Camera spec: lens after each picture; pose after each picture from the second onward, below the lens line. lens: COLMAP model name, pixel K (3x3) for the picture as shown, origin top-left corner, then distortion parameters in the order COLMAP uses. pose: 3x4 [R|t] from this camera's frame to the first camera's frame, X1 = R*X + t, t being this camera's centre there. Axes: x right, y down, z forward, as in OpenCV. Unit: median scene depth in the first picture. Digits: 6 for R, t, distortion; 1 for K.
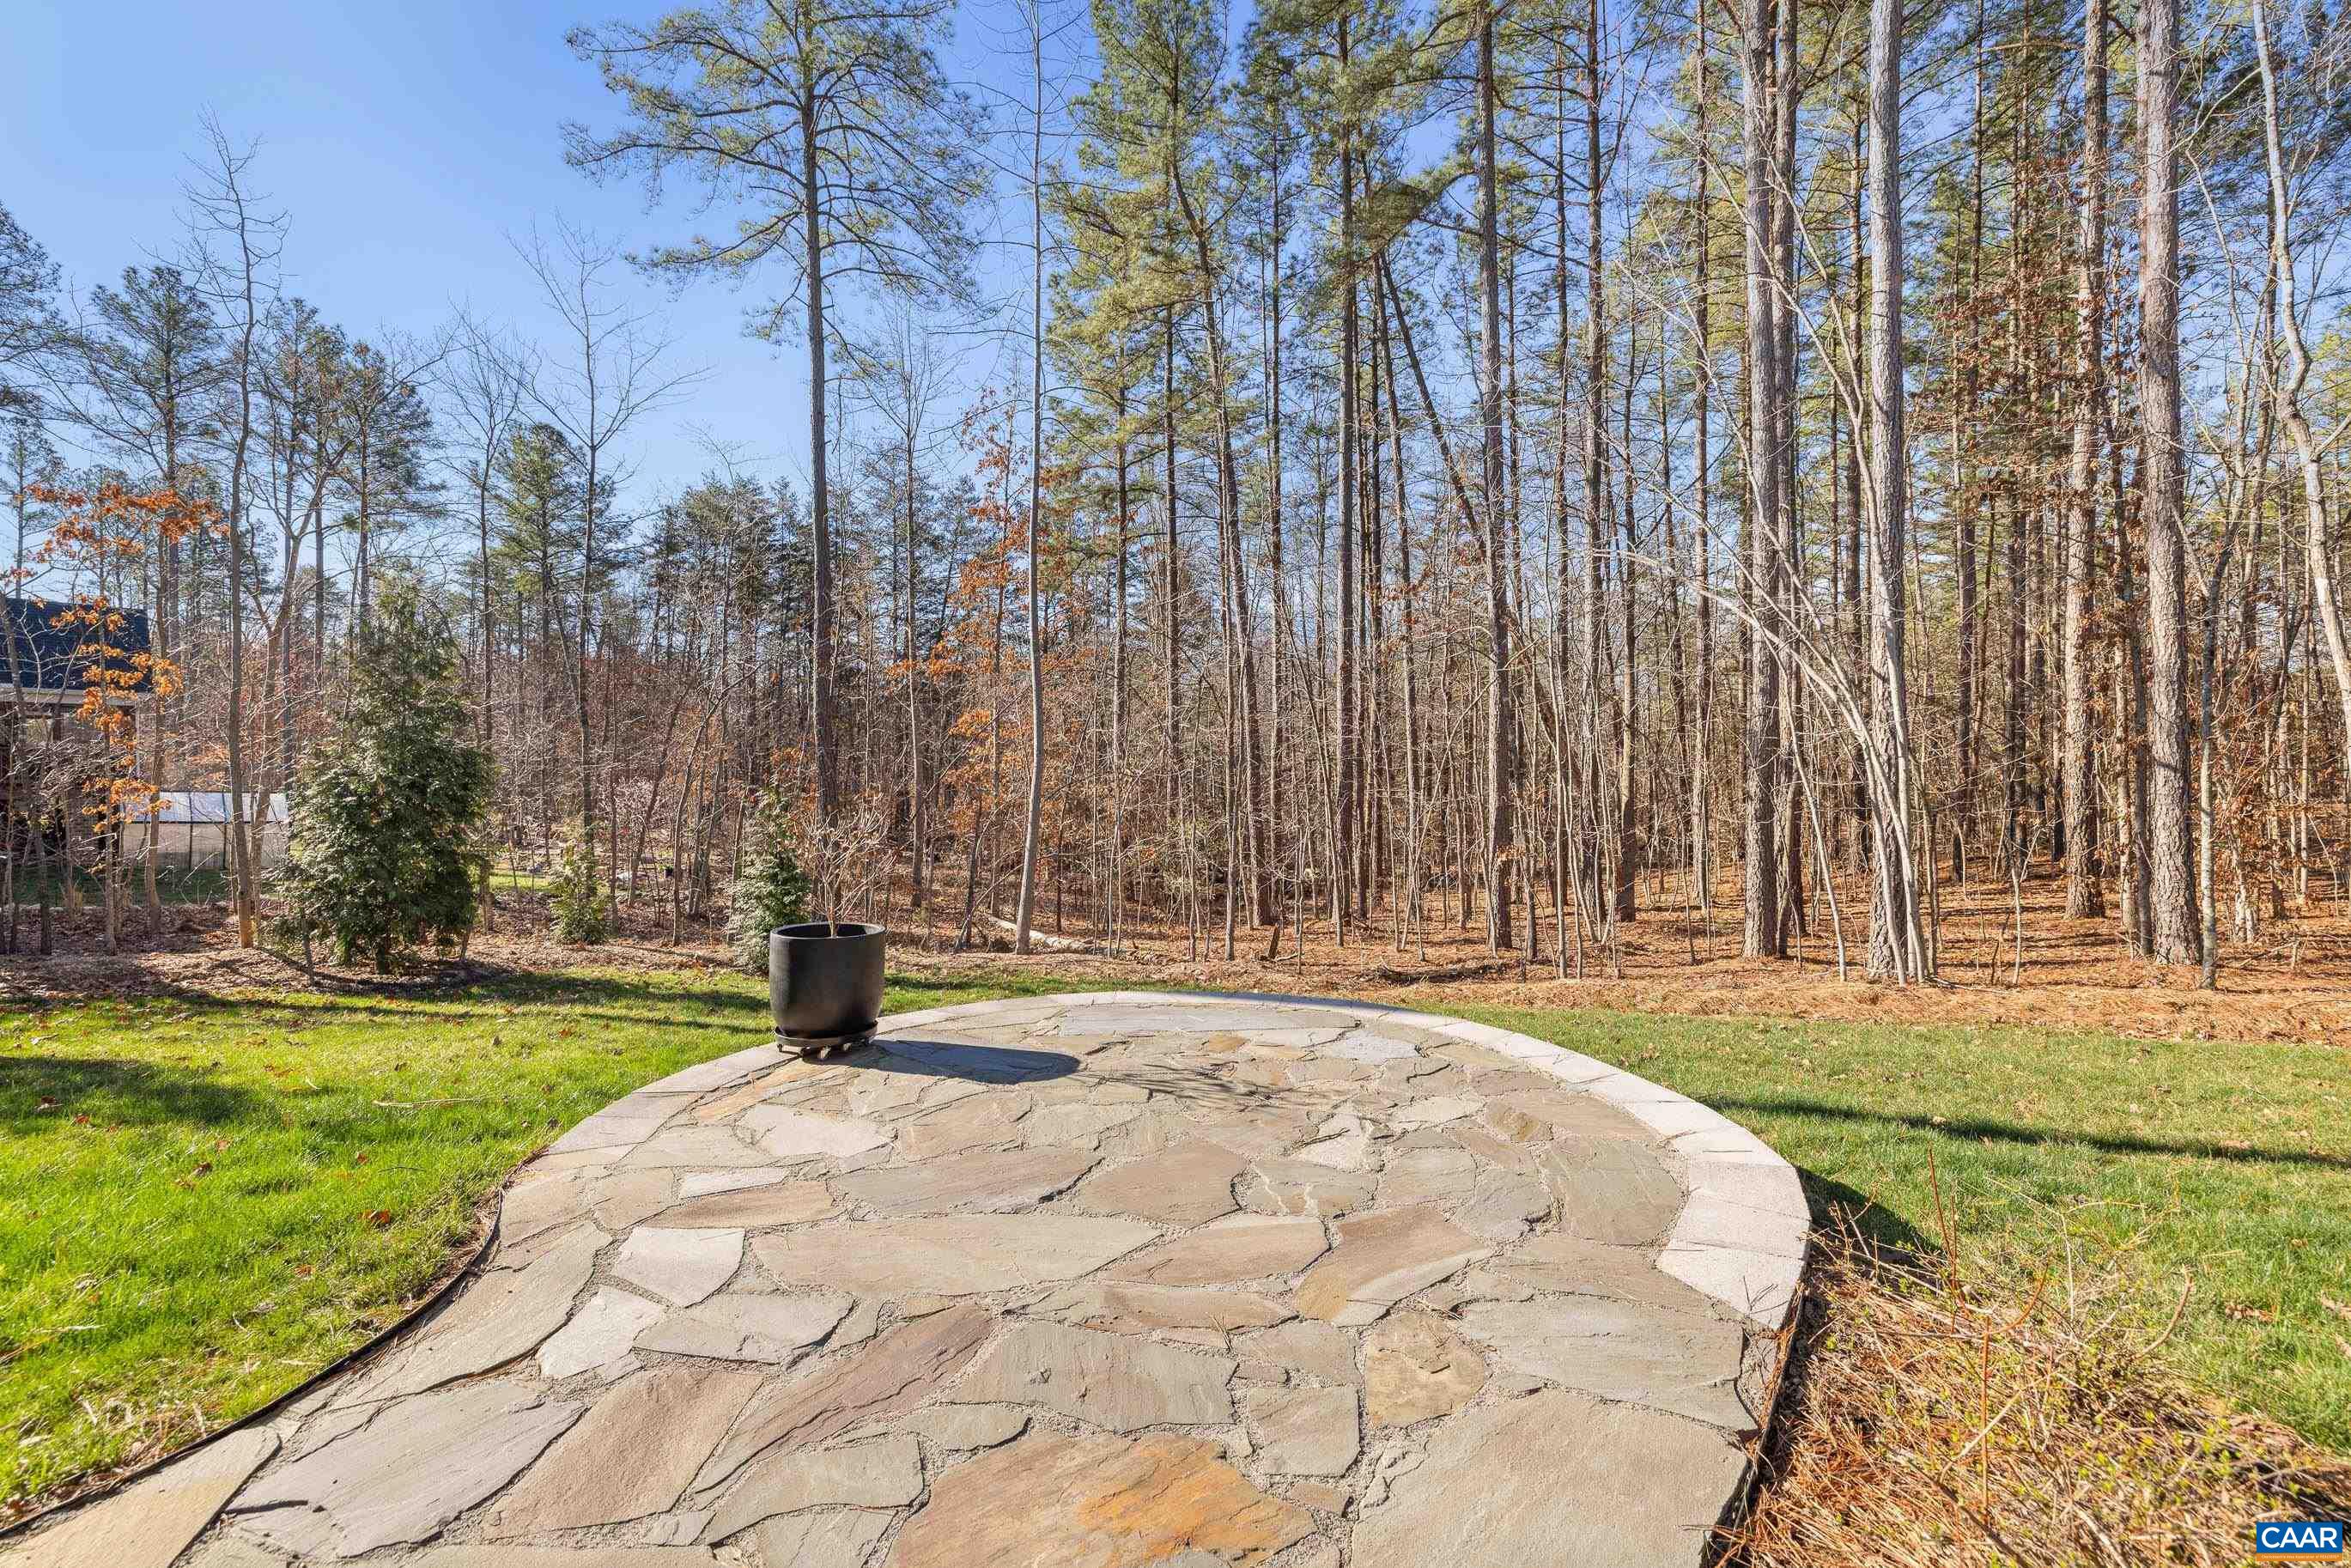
lens RADIAL K [[973.2, 0, 1186.9], [0, 973.2, 774.6], [0, 0, 1]] dist [-0.002777, 0.000382]
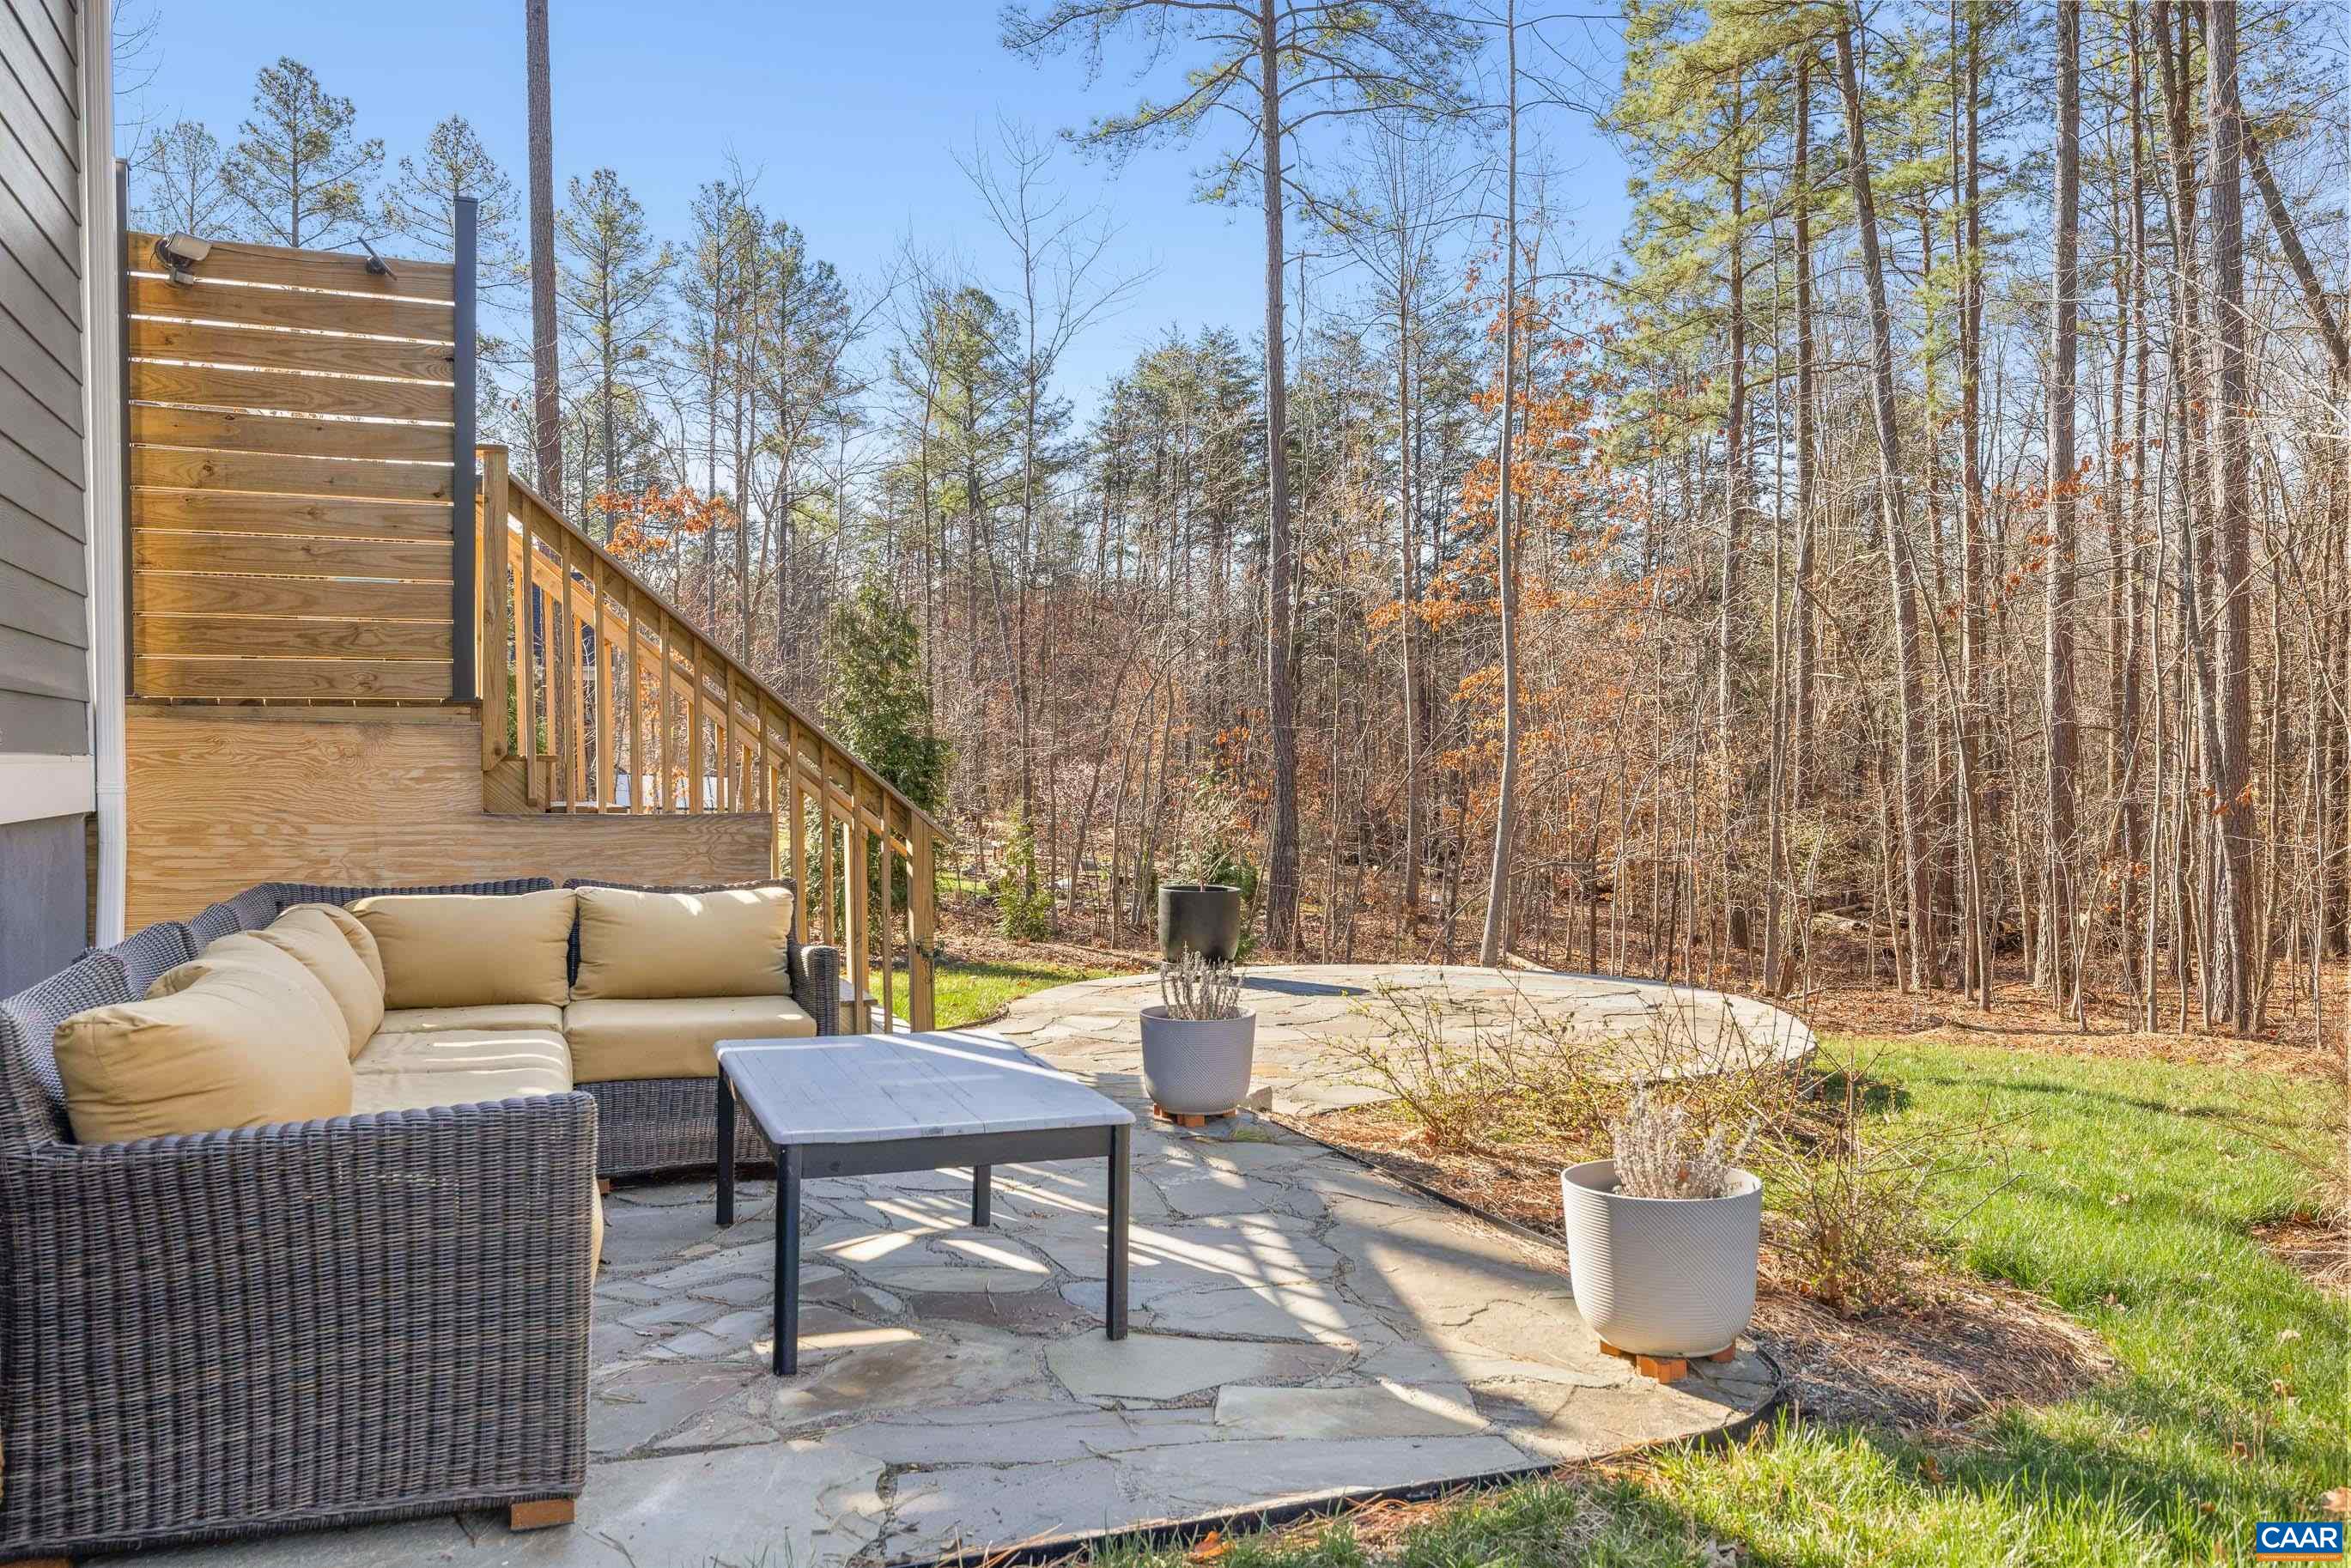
lens RADIAL K [[1697.5, 0, 1162.0], [0, 1697.5, 759.6], [0, 0, 1]] dist [0.002154, 0.000587]
pose [[0.893035, 0.001912, -0.449984, 0.084586], [-0.000045, 0.999991, 0.004161, -0.002915], [0.449988, -0.003695, 0.893027, -0.146519]]
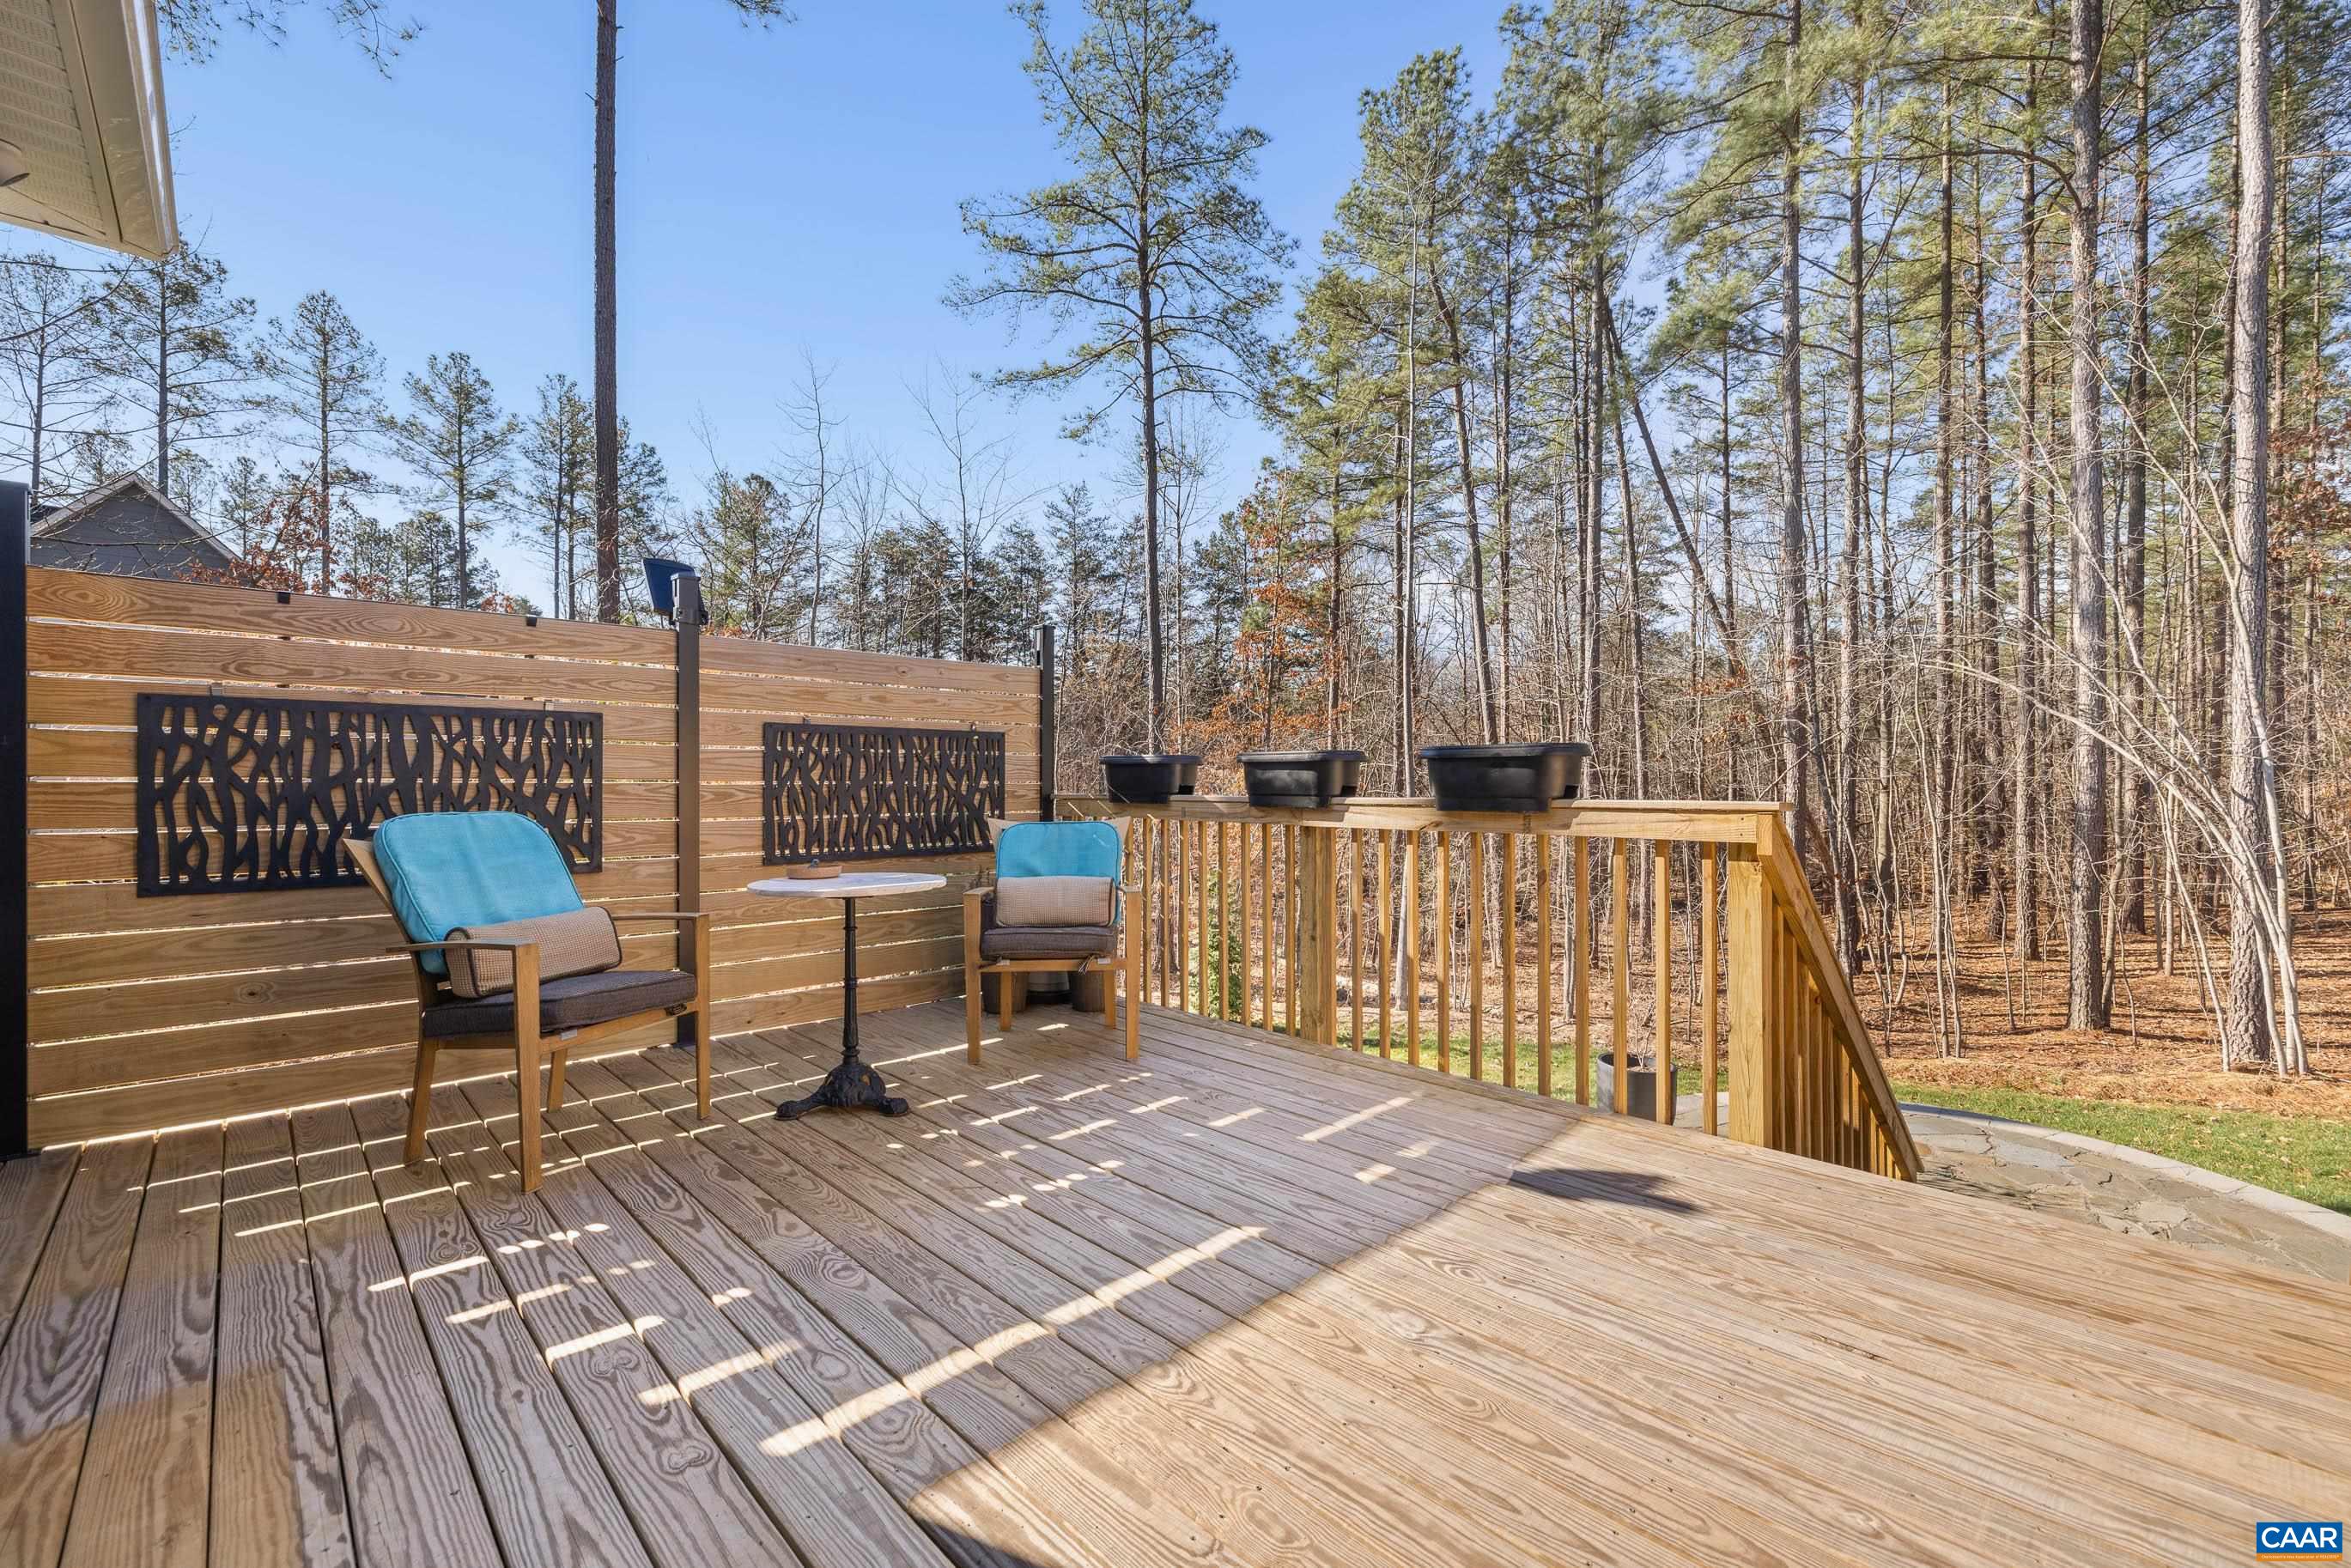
lens RADIAL K [[976.9, 0, 1175.5], [0, 976.9, 784.0], [0, 0, 1]] dist [-0.008564, -0.000078]
pose [[0.996276, 0.004252, -0.086112, -0.131276], [-0.003237, 0.999924, 0.011925, -0.038385], [0.086156, -0.011602, 0.996214, -0.071370]]
